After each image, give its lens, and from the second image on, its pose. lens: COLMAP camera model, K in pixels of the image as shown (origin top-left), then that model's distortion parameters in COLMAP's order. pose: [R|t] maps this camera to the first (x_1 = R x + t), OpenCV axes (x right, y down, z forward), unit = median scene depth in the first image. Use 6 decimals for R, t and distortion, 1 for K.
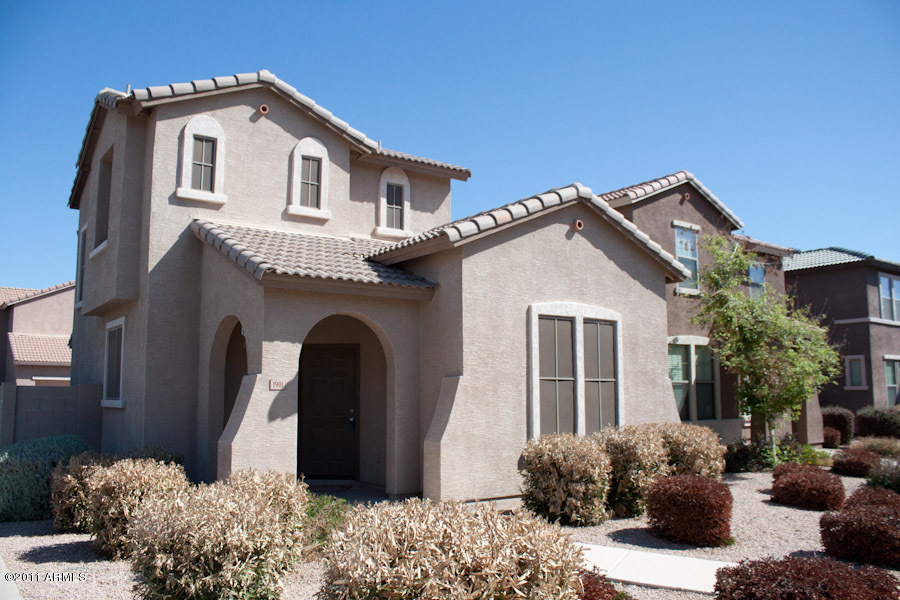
lens RADIAL K [[754.0, 0, 449.6], [0, 754.0, 303.2], [0, 0, 1]] dist [-0.163889, 0.131573]
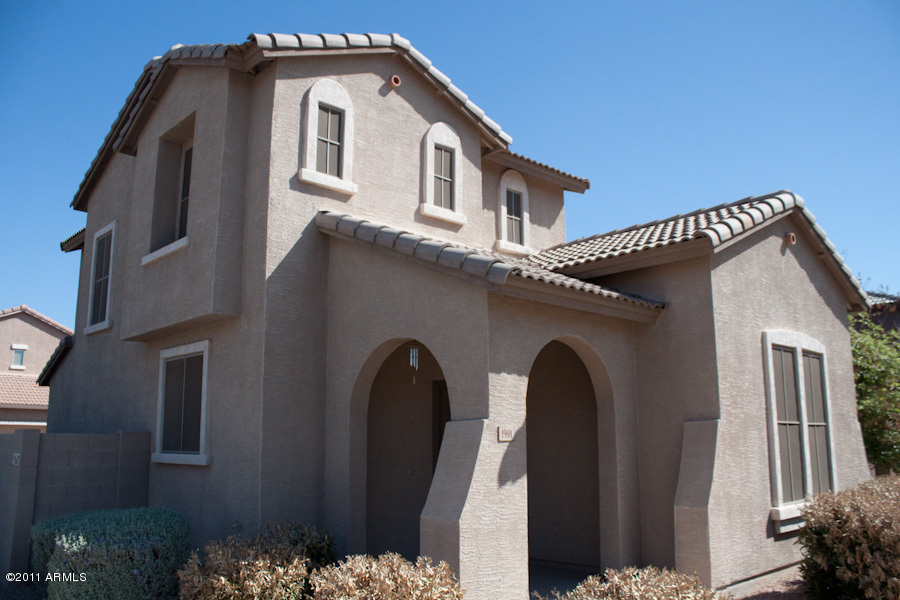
lens RADIAL K [[754.0, 0, 453.0], [0, 754.0, 297.6], [0, 0, 1]] dist [-0.163889, 0.131573]
pose [[0.991683, 0.023733, 0.126494, -0.310017], [-0.014832, 0.997377, -0.070850, 0.025525], [-0.127844, 0.068385, 0.989434, 0.241019]]
